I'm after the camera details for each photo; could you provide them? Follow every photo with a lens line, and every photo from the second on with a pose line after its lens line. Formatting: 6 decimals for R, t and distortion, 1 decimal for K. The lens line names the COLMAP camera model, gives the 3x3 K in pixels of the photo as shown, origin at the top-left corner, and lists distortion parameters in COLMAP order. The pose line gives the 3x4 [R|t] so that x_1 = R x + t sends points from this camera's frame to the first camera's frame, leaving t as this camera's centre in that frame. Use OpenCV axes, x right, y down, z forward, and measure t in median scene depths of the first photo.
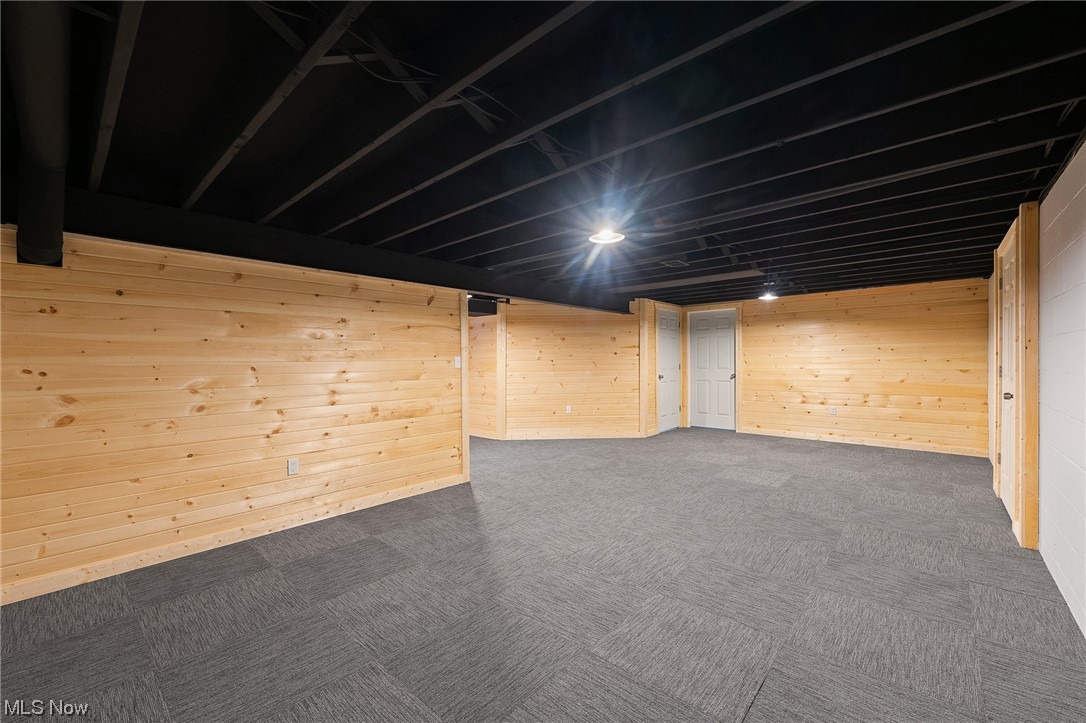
lens RADIAL K [[438.5, 0, 541.4], [0, 438.5, 363.7], [0, 0, 1]] dist [0.000762, -0.000490]
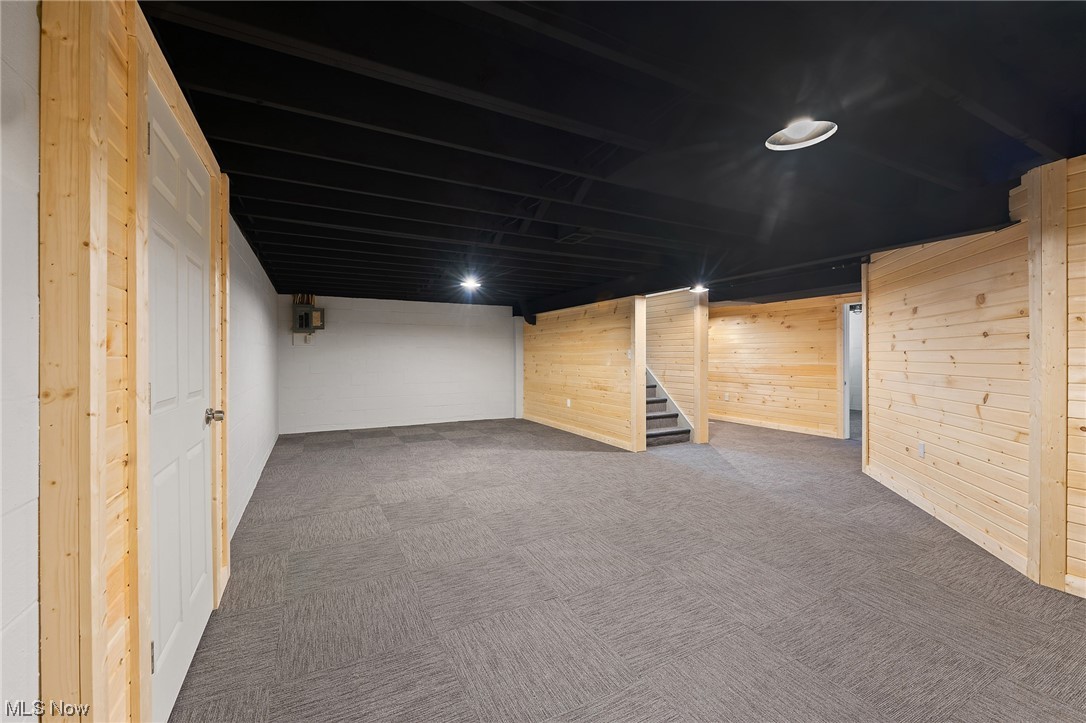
lens RADIAL K [[438.5, 0, 541.0], [0, 438.5, 354.8], [0, 0, 1]] dist [0.000762, -0.000490]
pose [[-0.356996, 0.012396, -0.934024, 1.283409], [0.002487, 0.999921, 0.012320, -0.021009], [0.934102, 0.002075, -0.356999, 1.440724]]
